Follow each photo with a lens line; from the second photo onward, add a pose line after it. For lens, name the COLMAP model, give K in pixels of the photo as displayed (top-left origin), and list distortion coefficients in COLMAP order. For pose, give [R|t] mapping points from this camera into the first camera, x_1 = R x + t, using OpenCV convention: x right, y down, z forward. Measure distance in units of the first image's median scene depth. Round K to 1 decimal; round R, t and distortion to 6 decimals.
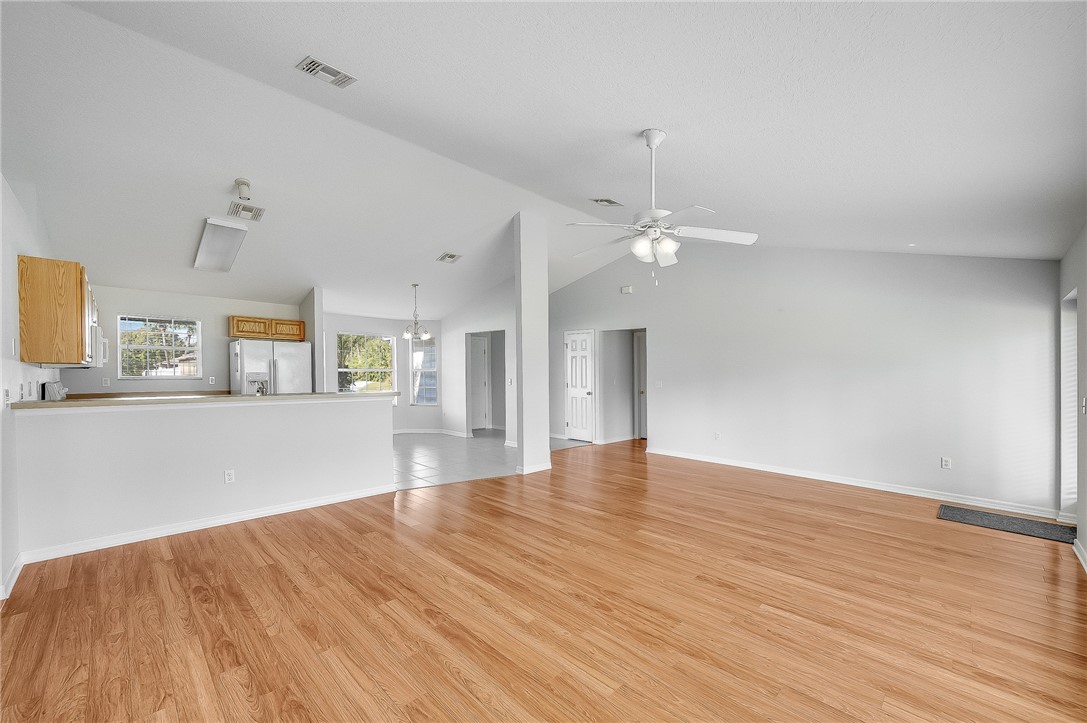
lens RADIAL K [[435.9, 0, 538.1], [0, 435.9, 381.5], [0, 0, 1]] dist [0.002243, 0.000434]
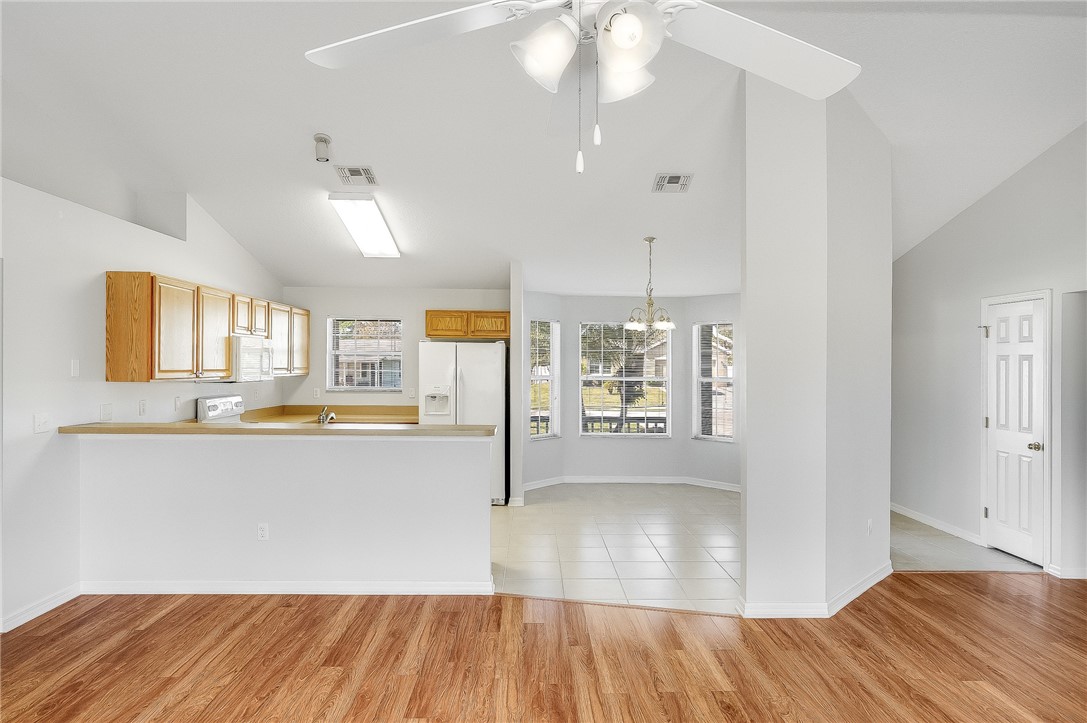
lens RADIAL K [[655.9, 0, 550.6], [0, 655.9, 380.7], [0, 0, 1]] dist [0.000320, 0.001837]
pose [[0.732516, 0.018610, -0.680495, 0.225400], [-0.020101, 0.999782, 0.005705, -0.032456], [0.680453, 0.009499, 0.732730, 0.262063]]
